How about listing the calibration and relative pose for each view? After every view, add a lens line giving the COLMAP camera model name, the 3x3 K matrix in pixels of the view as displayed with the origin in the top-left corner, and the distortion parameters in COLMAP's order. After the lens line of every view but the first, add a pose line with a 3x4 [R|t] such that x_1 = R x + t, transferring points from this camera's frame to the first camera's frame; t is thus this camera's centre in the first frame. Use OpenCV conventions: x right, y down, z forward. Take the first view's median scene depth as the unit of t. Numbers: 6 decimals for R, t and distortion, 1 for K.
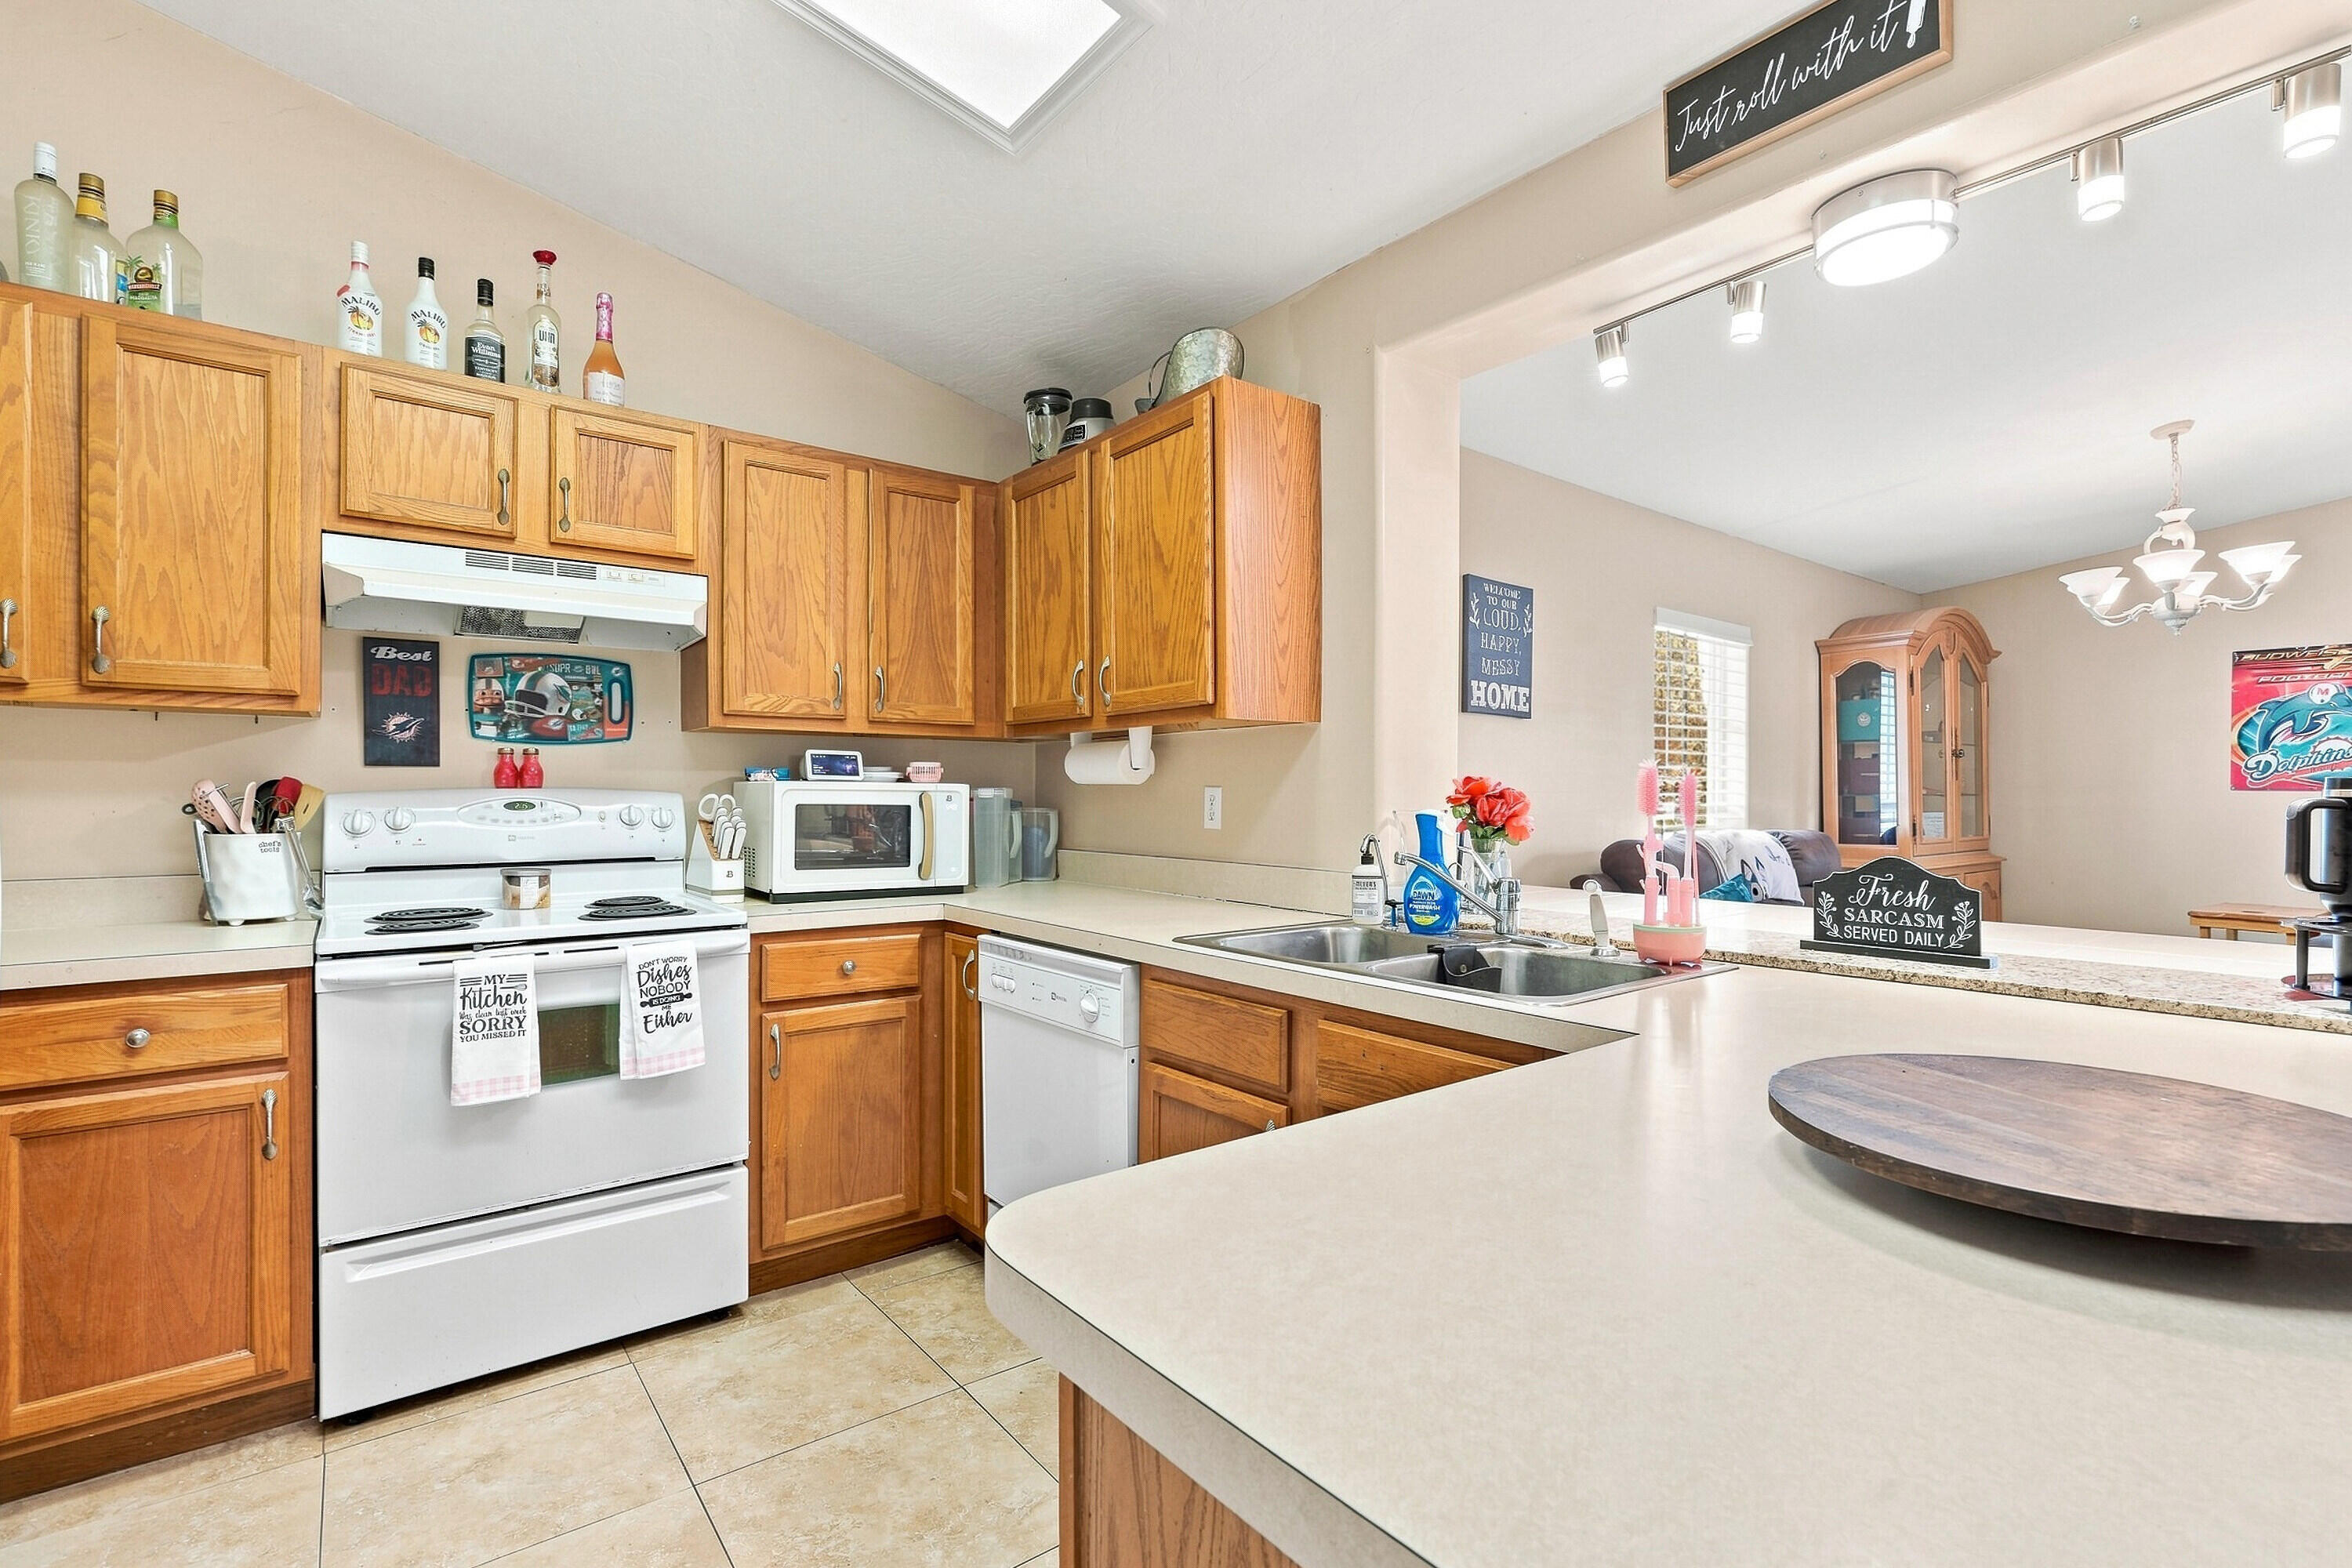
lens RADIAL K [[1066.3, 0, 1179.5], [0, 1066.3, 791.5], [0, 0, 1]] dist [-0.005753, 0.001478]
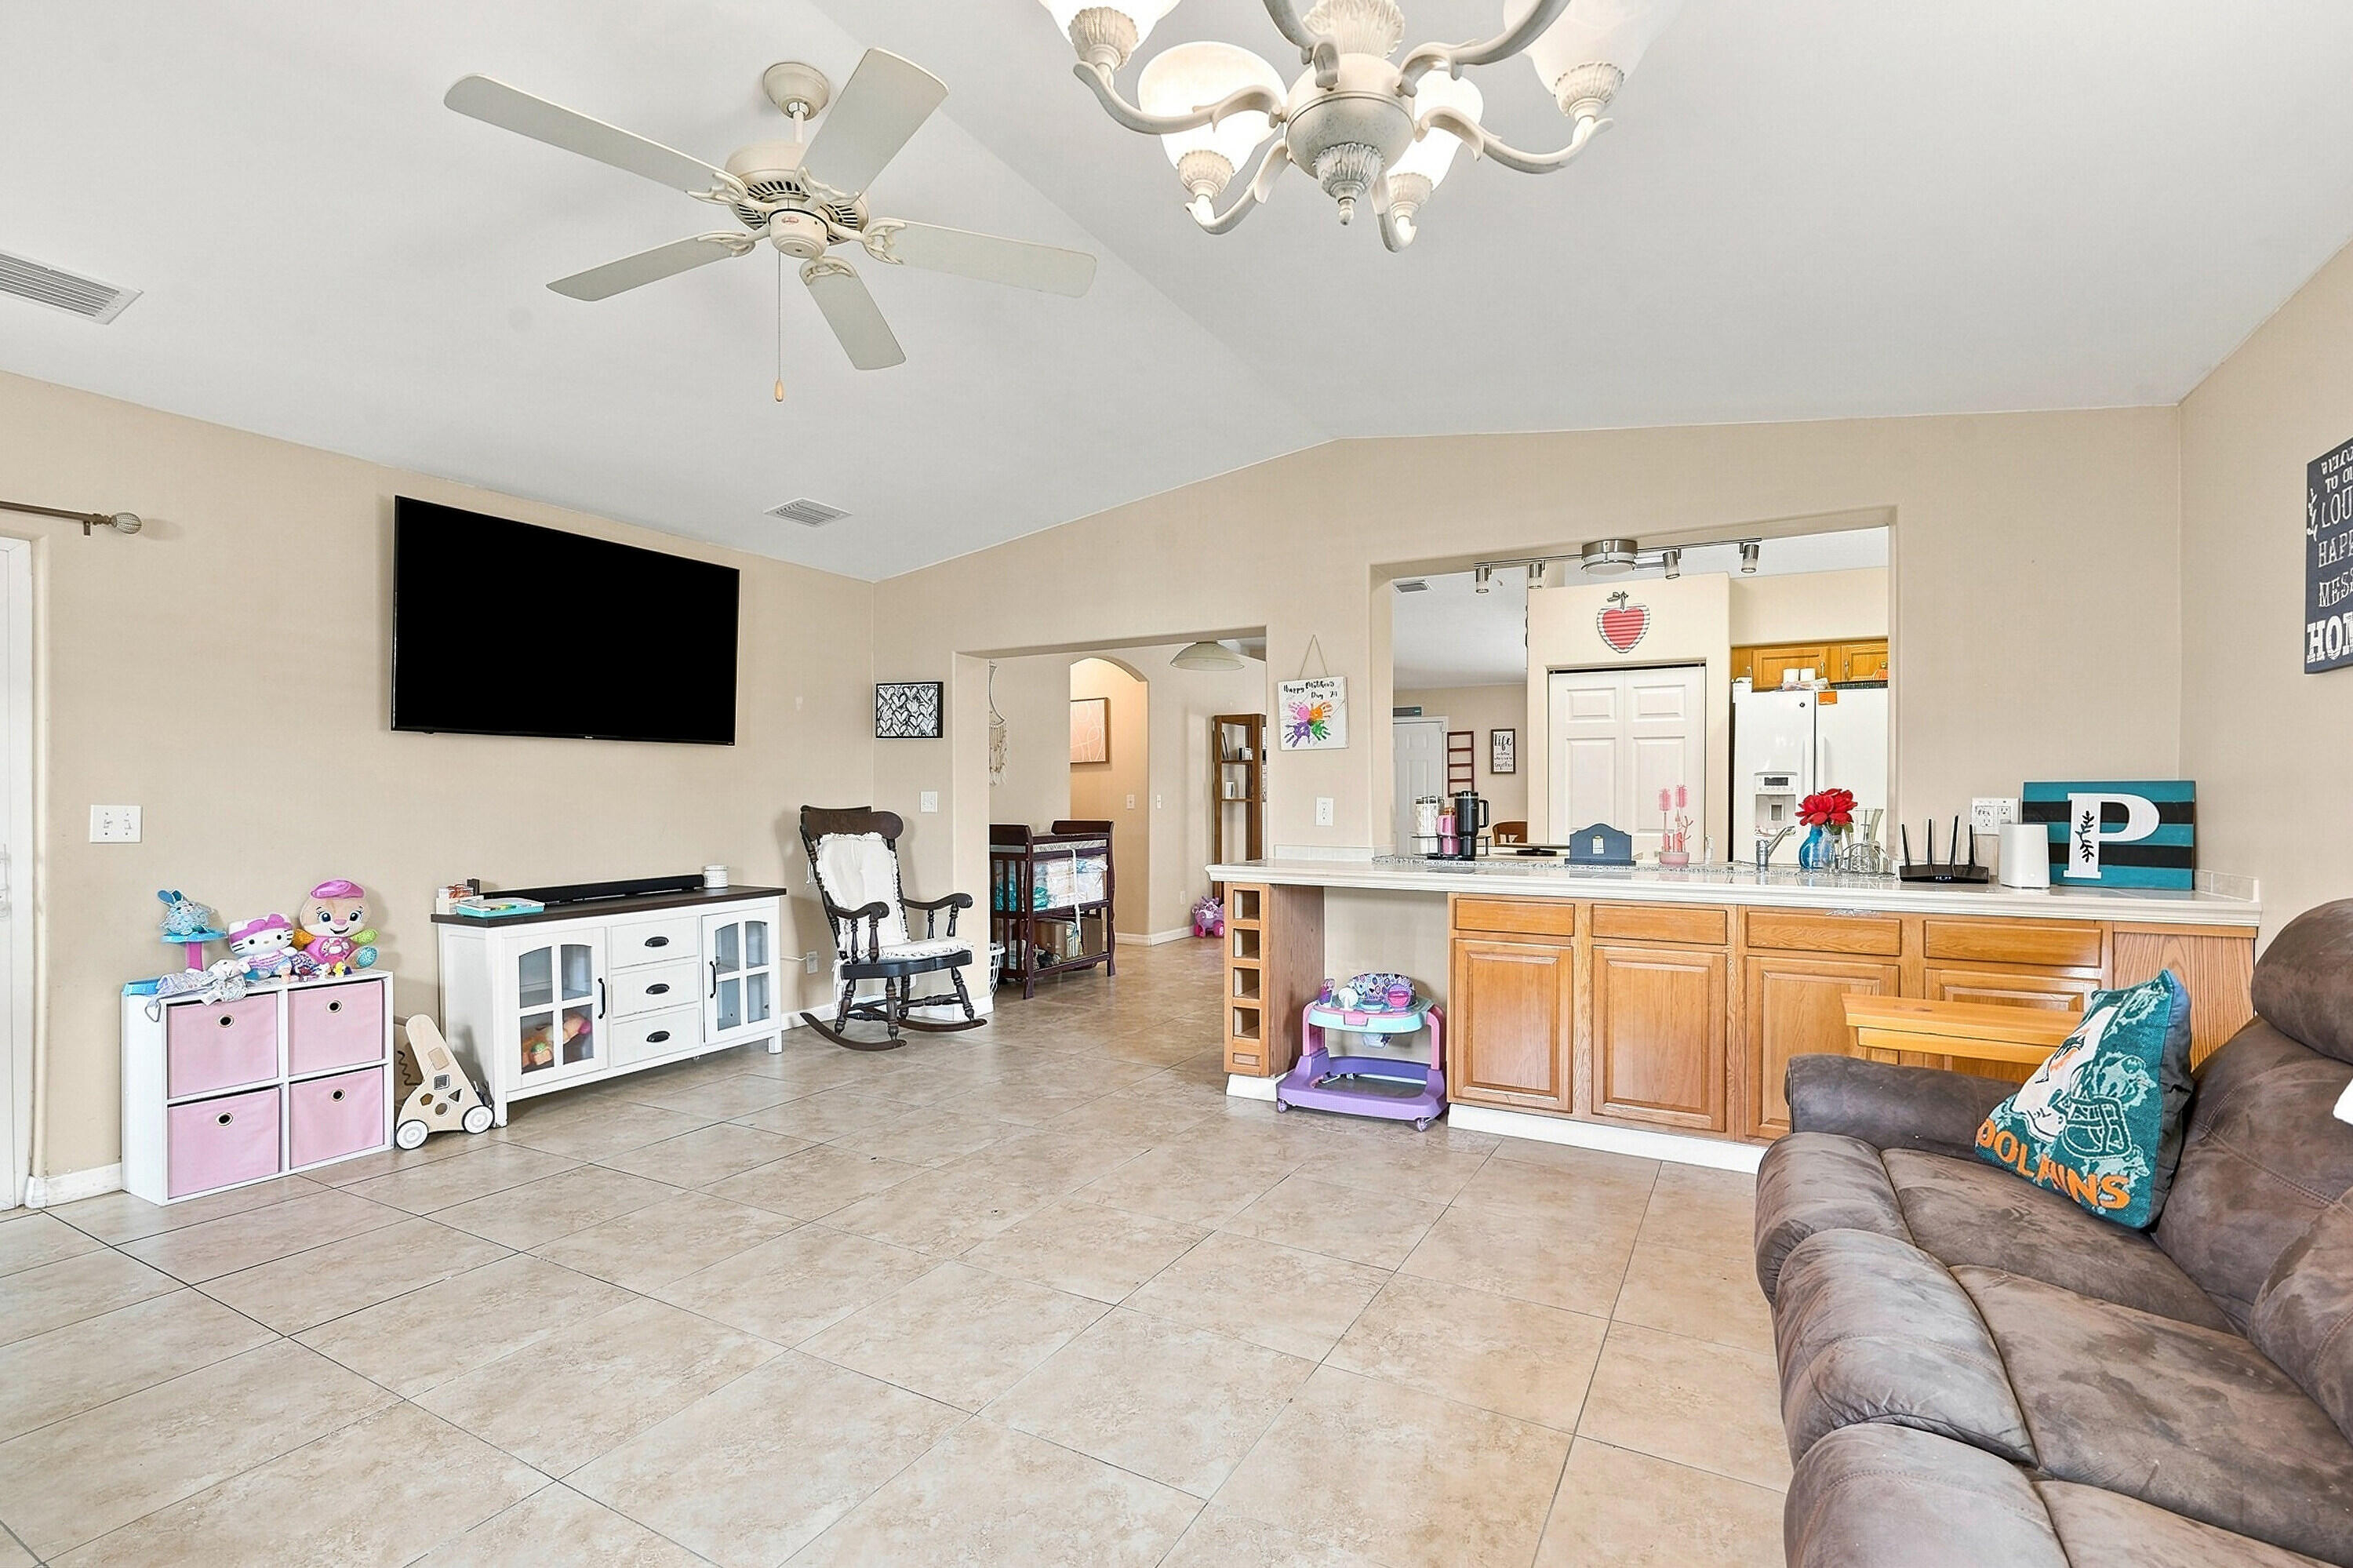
lens RADIAL K [[1066.8, 0, 1172.5], [0, 1066.8, 802.5], [0, 0, 1]] dist [-0.005753, 0.001478]
pose [[-0.925218, -0.001102, -0.379434, 1.663955], [-0.002697, 0.999990, 0.003671, 0.006773], [0.379426, 0.004420, -0.925212, 1.908050]]
